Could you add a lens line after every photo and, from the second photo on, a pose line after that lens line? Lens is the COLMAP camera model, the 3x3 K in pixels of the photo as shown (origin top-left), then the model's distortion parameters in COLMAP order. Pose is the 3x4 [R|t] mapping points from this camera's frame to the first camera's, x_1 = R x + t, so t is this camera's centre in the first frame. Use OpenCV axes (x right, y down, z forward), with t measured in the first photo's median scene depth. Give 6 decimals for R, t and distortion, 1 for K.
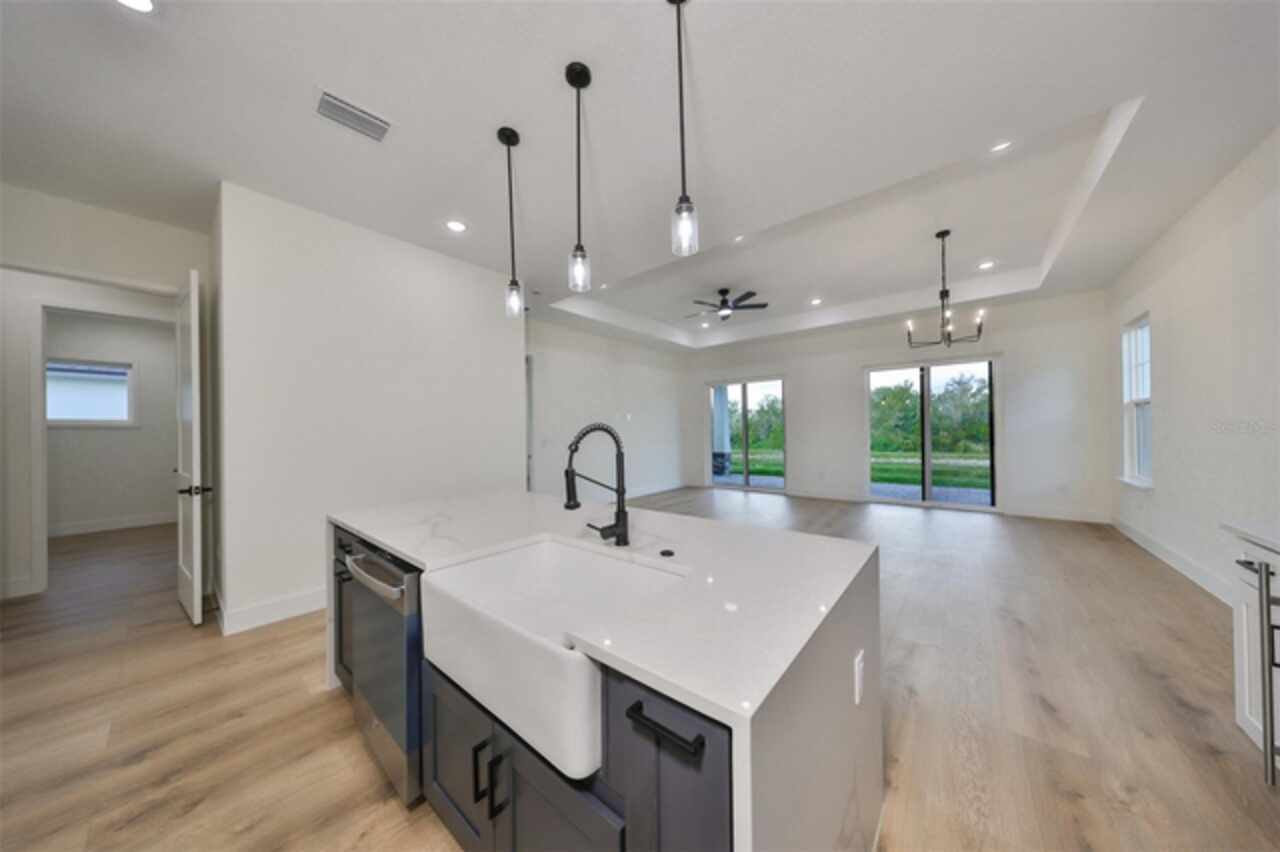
lens RADIAL K [[396.5, 0, 641.4], [0, 396.5, 428.8], [0, 0, 1]] dist [-0.003523, 0.000341]
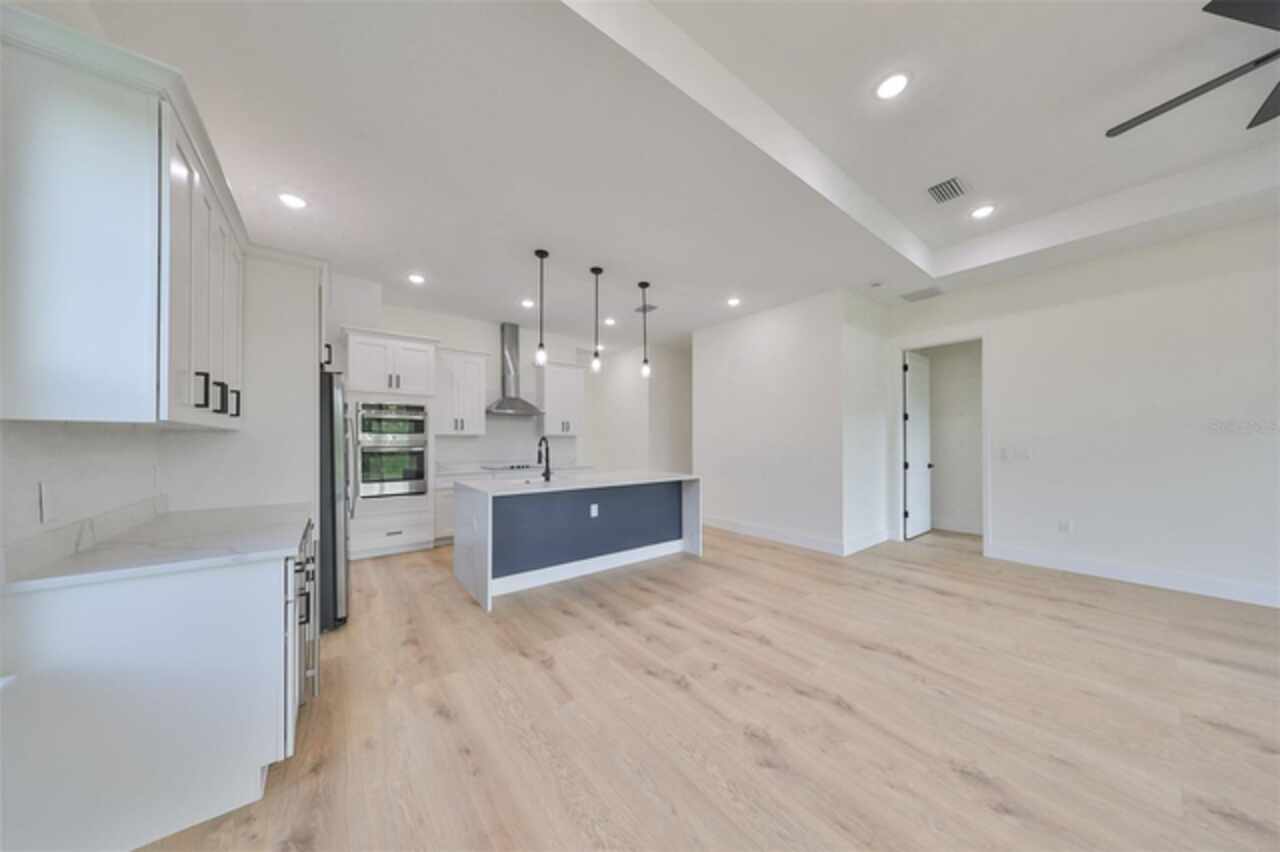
lens RADIAL K [[396.5, 0, 637.7], [0, 396.5, 439.6], [0, 0, 1]] dist [-0.003523, 0.000341]
pose [[-0.219326, 0.013637, -0.975556, 0.590161], [0.011122, 0.999872, 0.011476, -0.006306], [0.975588, -0.008334, -0.219450, 0.531851]]
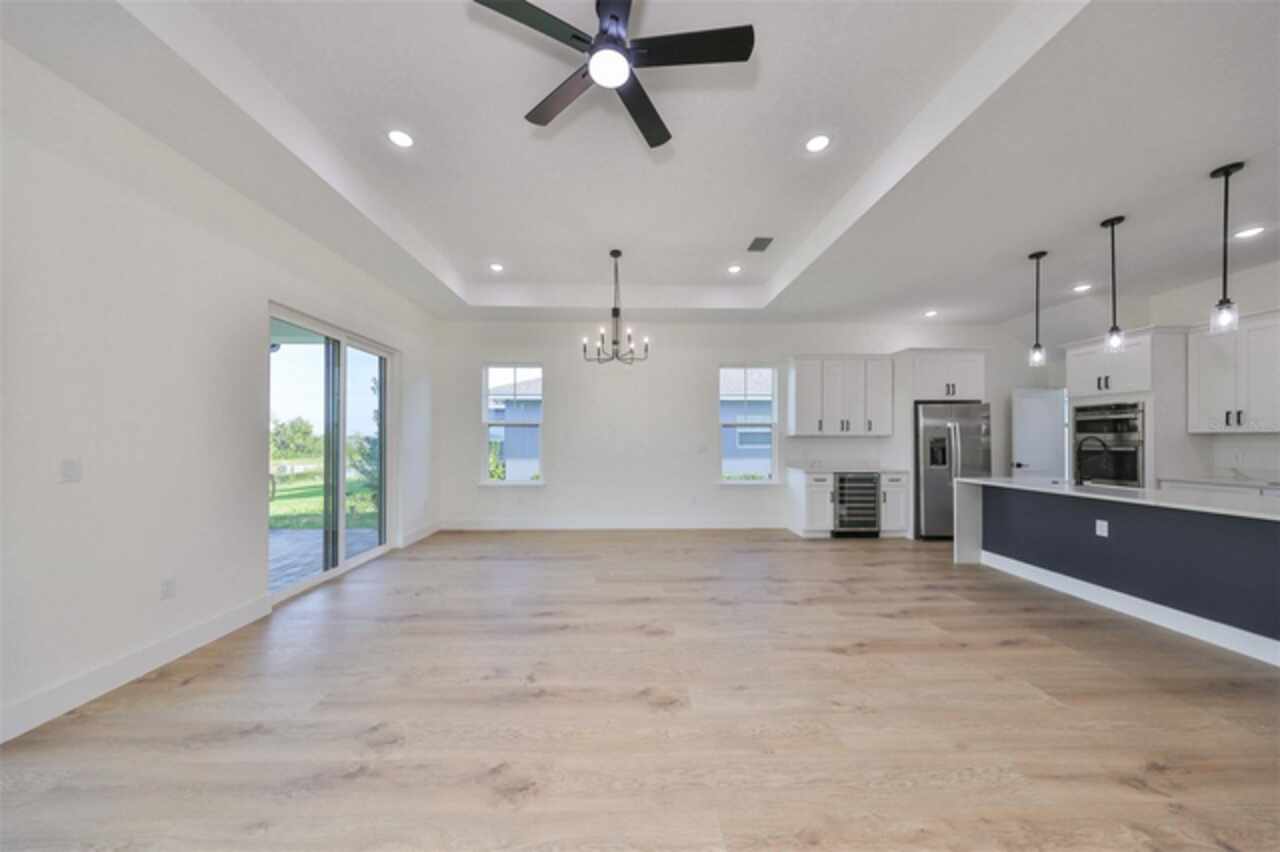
lens RADIAL K [[396.5, 0, 618.3], [0, 396.5, 438.7], [0, 0, 1]] dist [-0.003523, 0.000341]
pose [[-0.627823, 0.015789, 0.778196, -0.031065], [0.004445, 0.999851, -0.016700, 0.004852], [-0.778344, -0.007025, -0.627799, 1.139013]]
